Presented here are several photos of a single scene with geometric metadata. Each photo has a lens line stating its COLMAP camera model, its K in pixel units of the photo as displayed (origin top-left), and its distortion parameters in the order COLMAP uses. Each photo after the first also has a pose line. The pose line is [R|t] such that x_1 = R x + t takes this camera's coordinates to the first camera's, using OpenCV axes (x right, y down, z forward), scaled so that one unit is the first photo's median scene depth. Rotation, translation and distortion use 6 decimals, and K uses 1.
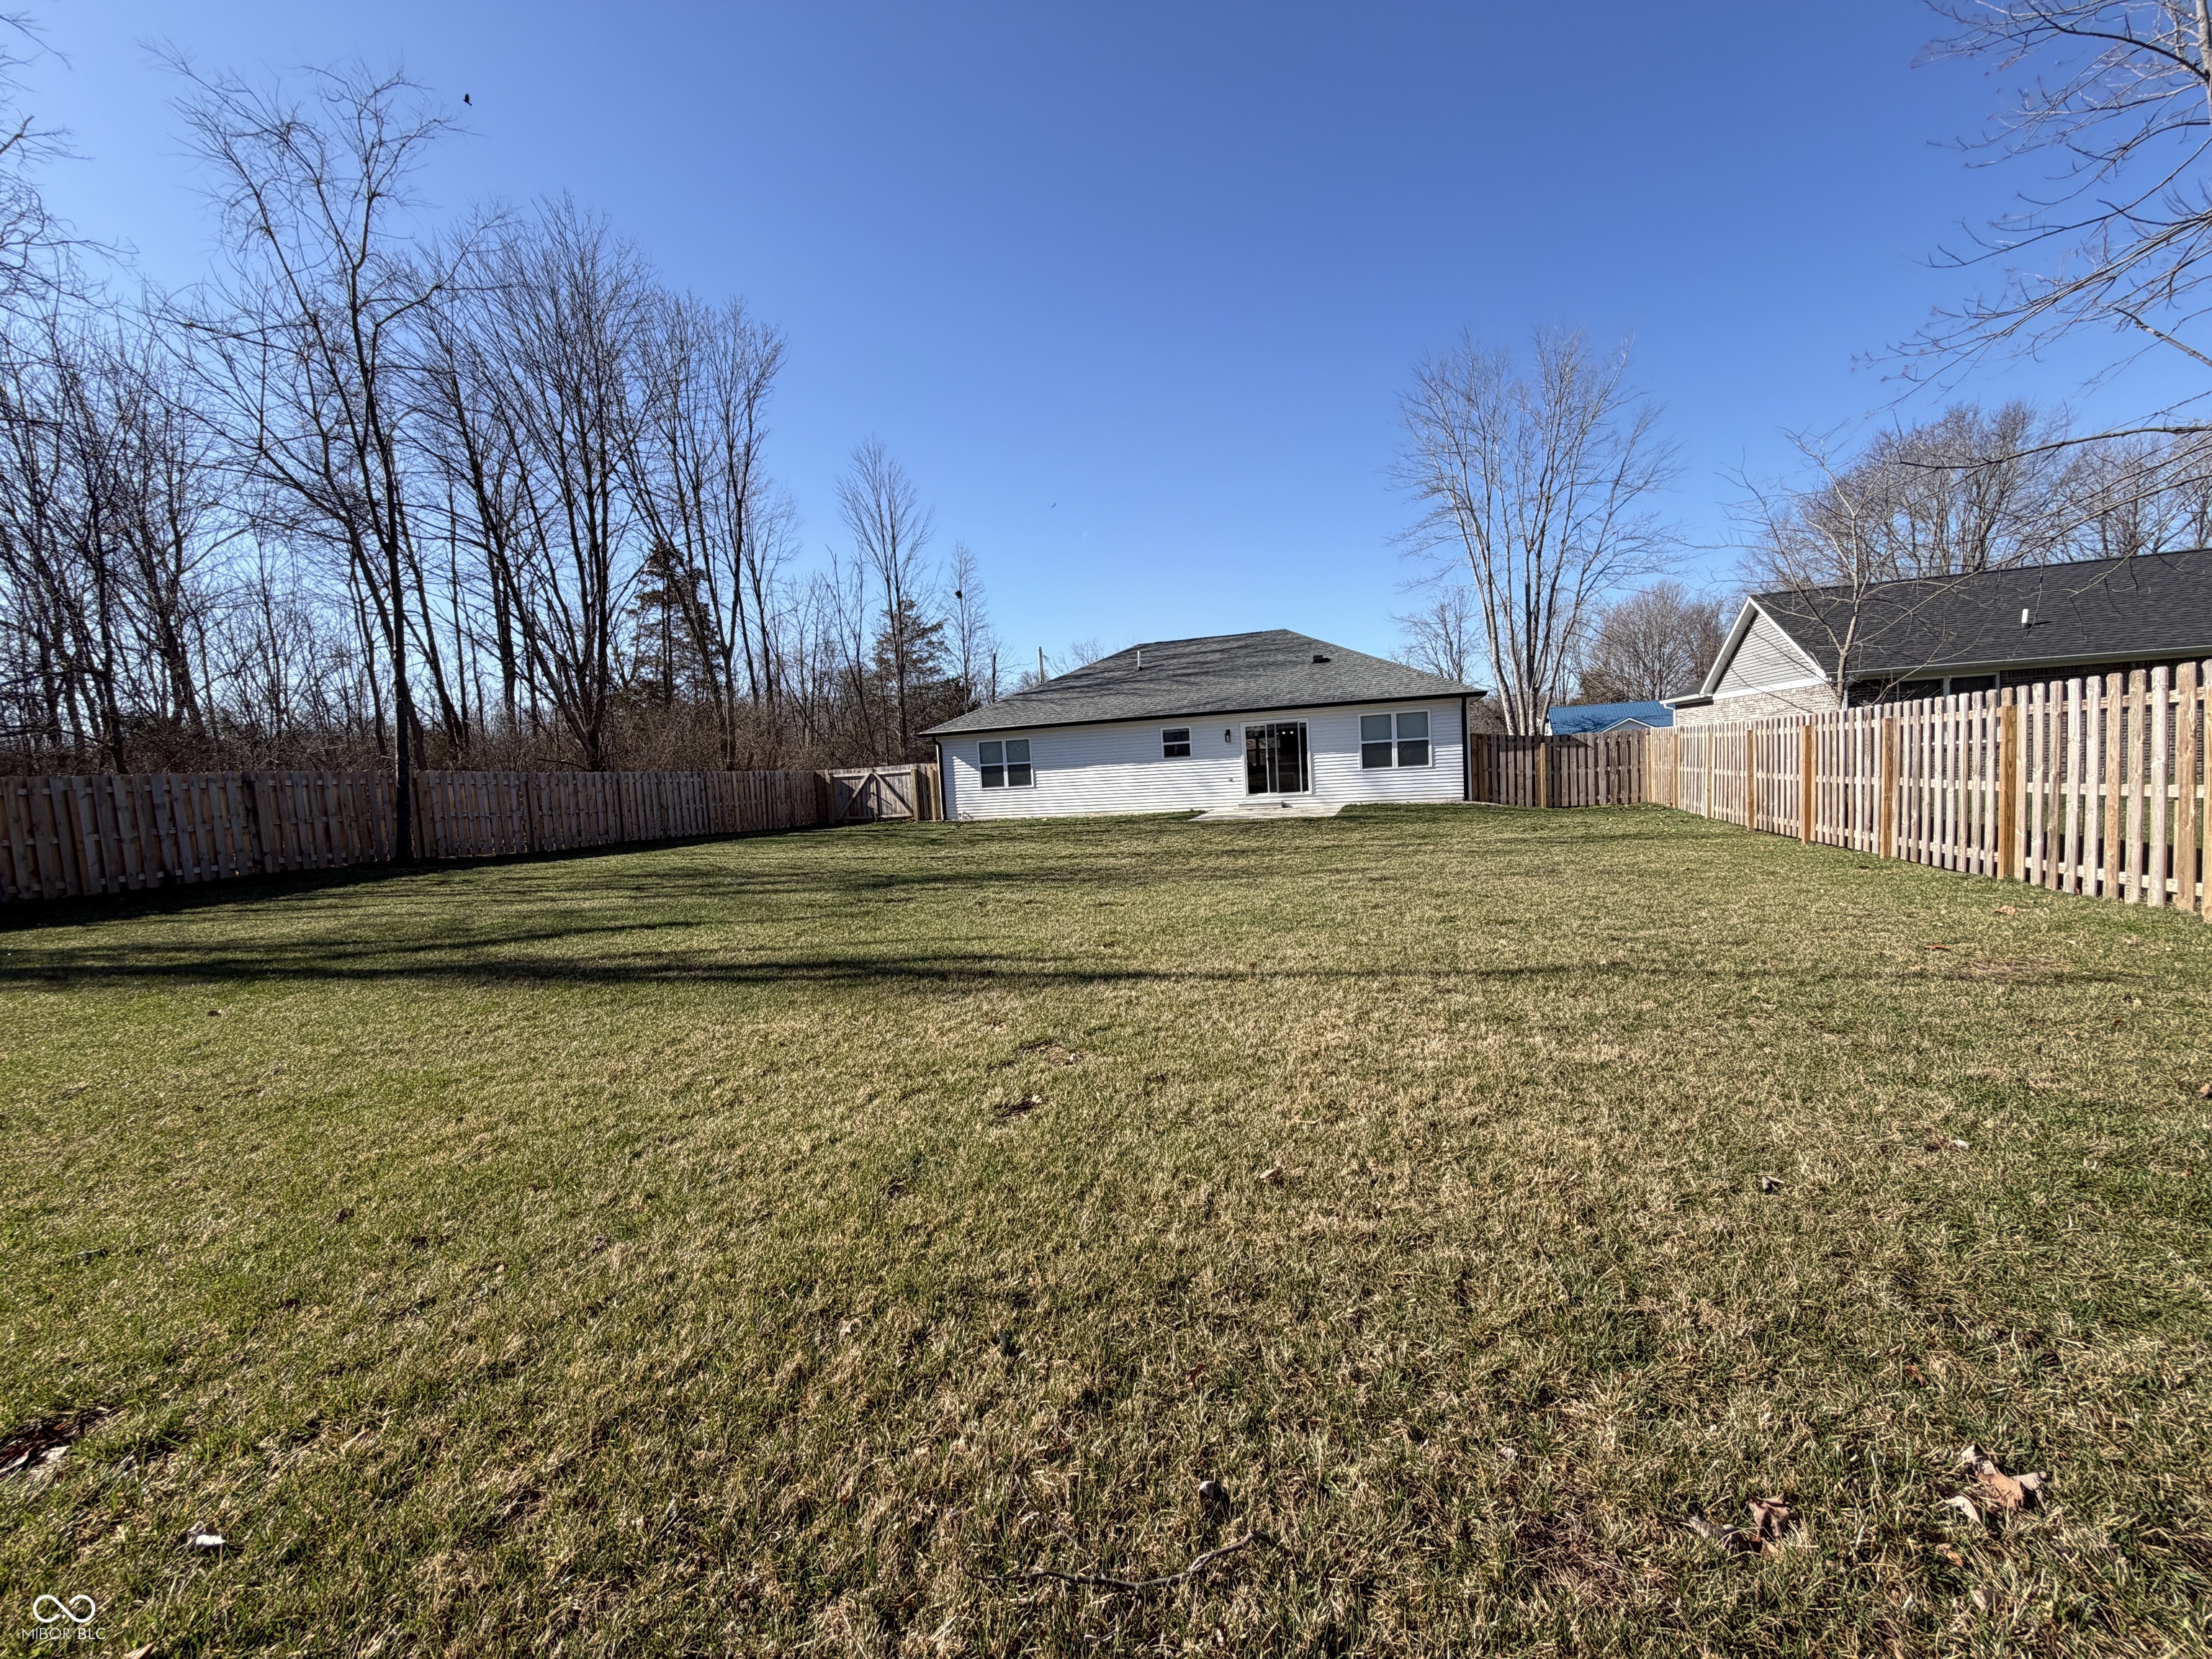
lens RADIAL K [[878.6, 0, 1103.5], [0, 878.6, 827.8], [0, 0, 1]] dist [-0.000530, 0.000531]
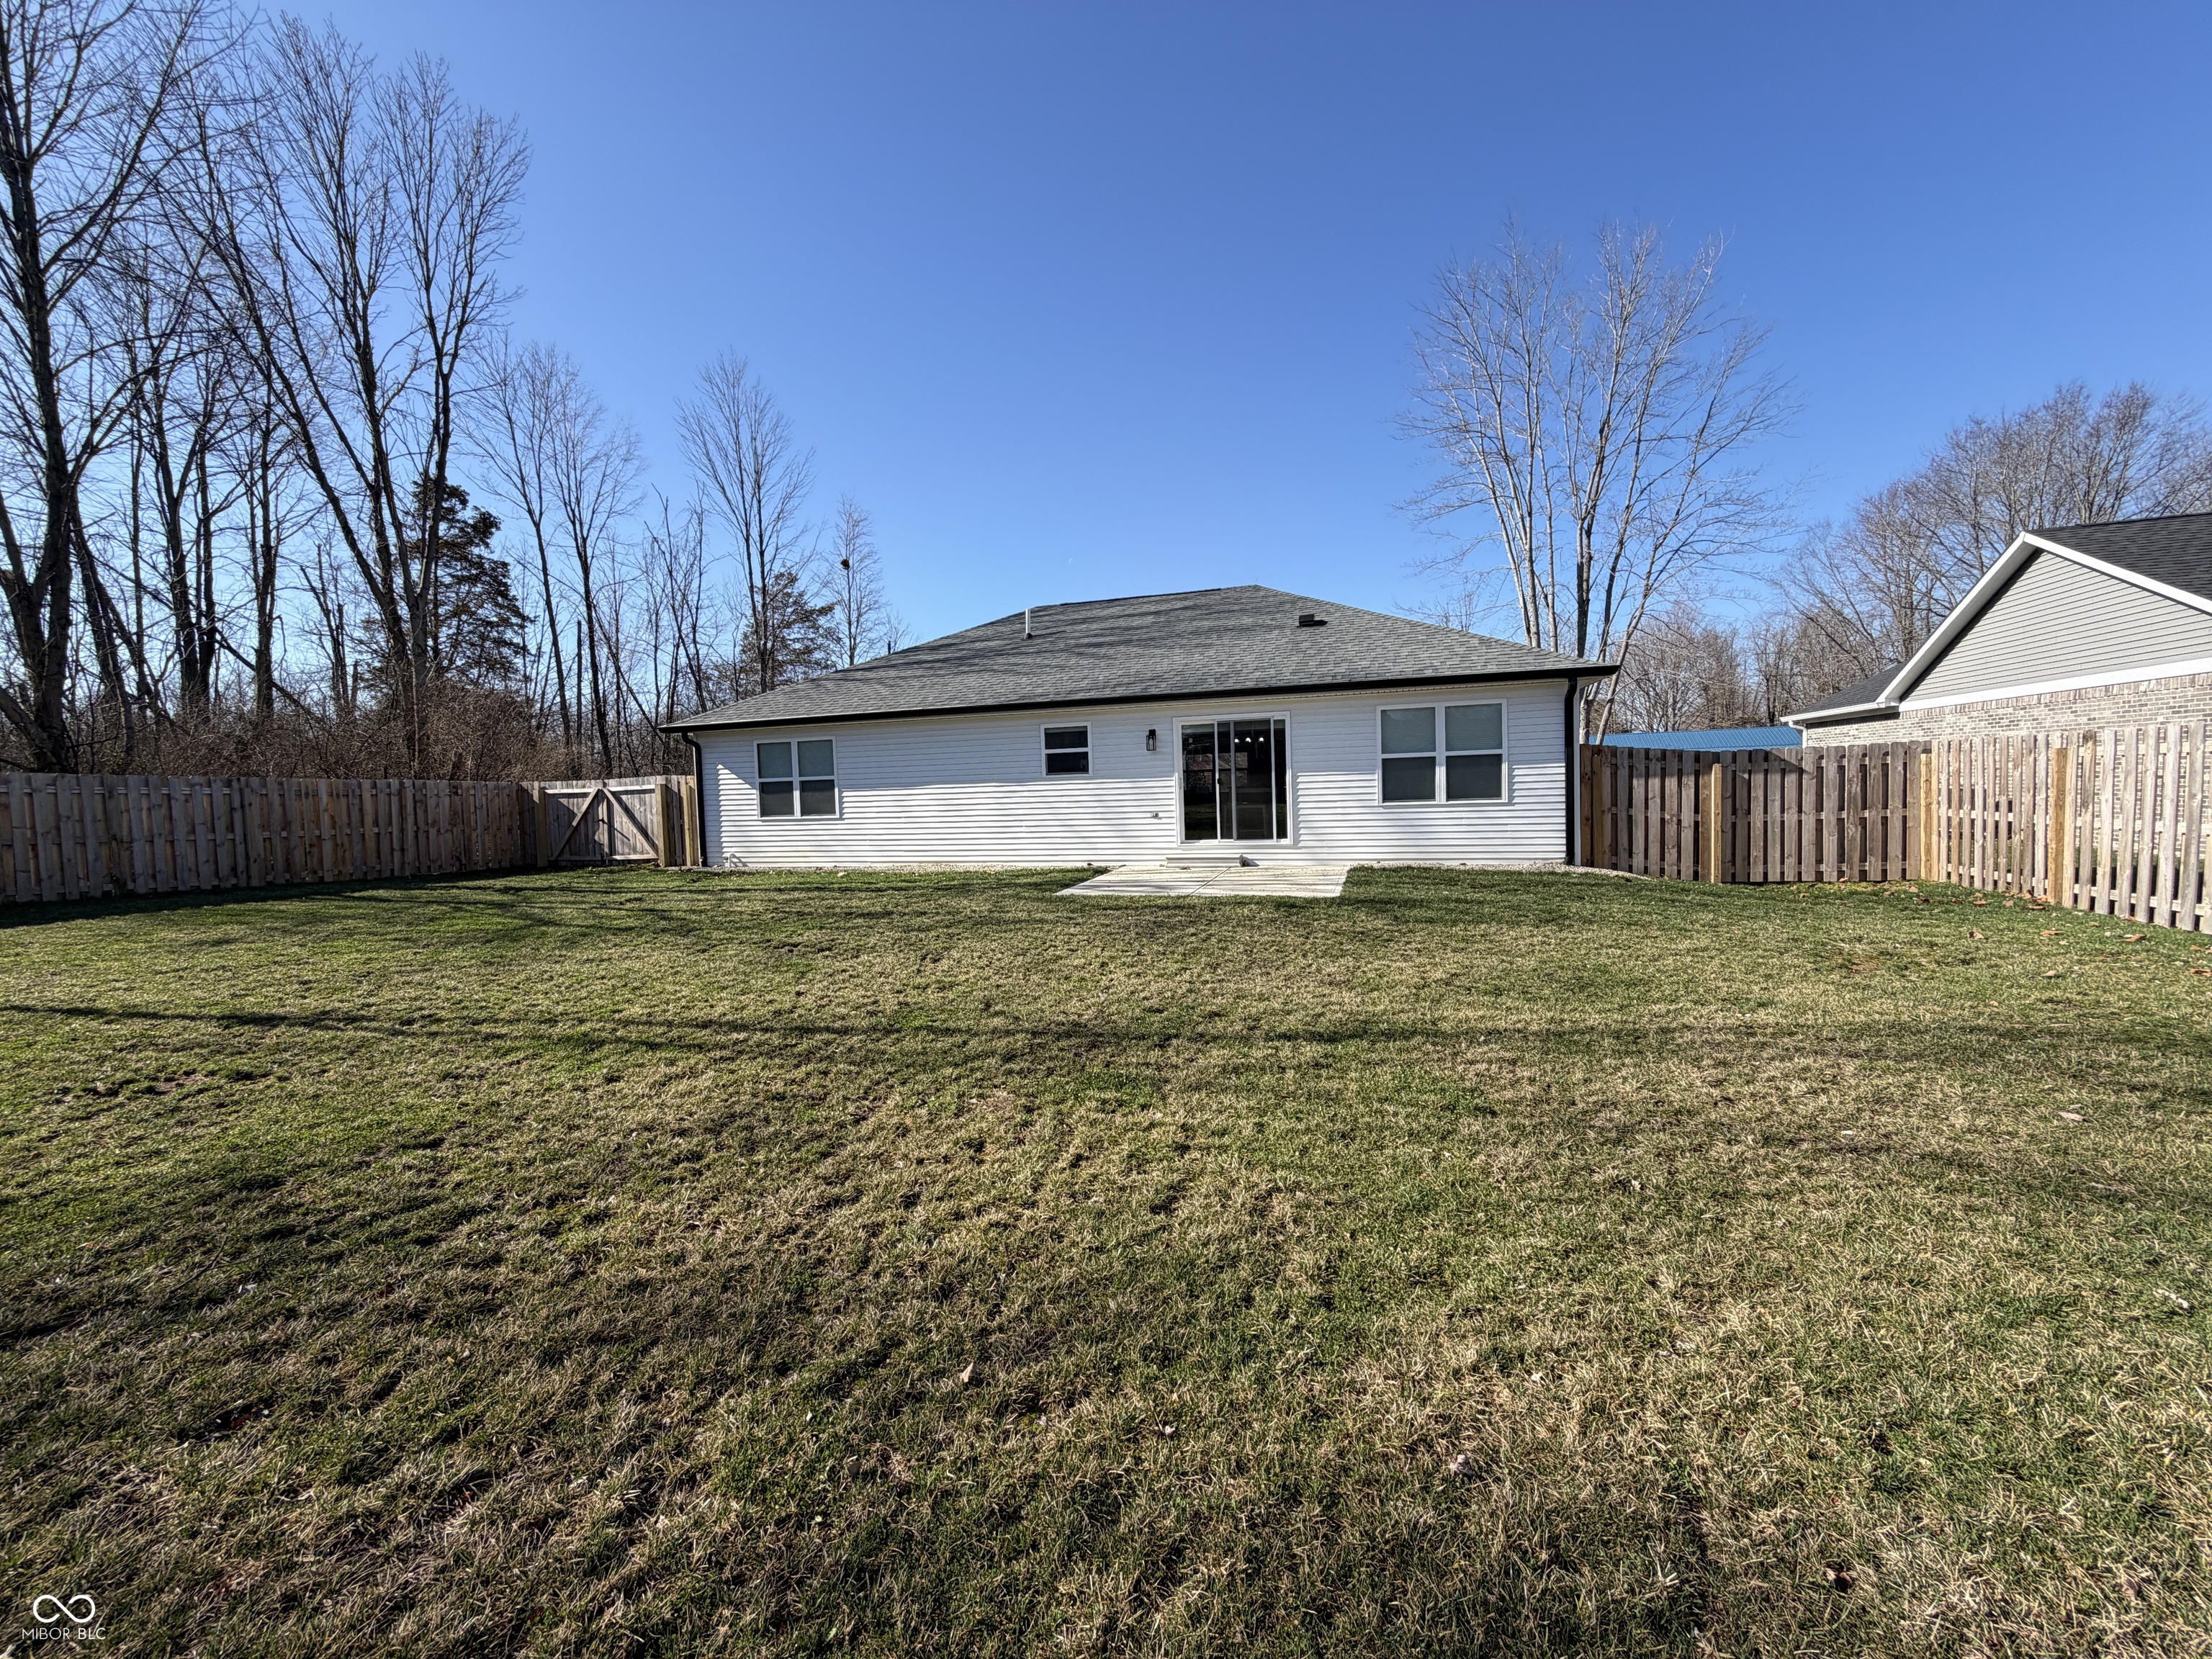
lens RADIAL K [[878.6, 0, 1108.6], [0, 878.6, 835.9], [0, 0, 1]] dist [-0.000530, 0.000531]
pose [[0.999176, 0.025385, 0.031678, 0.088111], [-0.024732, 0.999477, -0.020820, -0.025698], [-0.032190, 0.020020, 0.999281, 0.384422]]
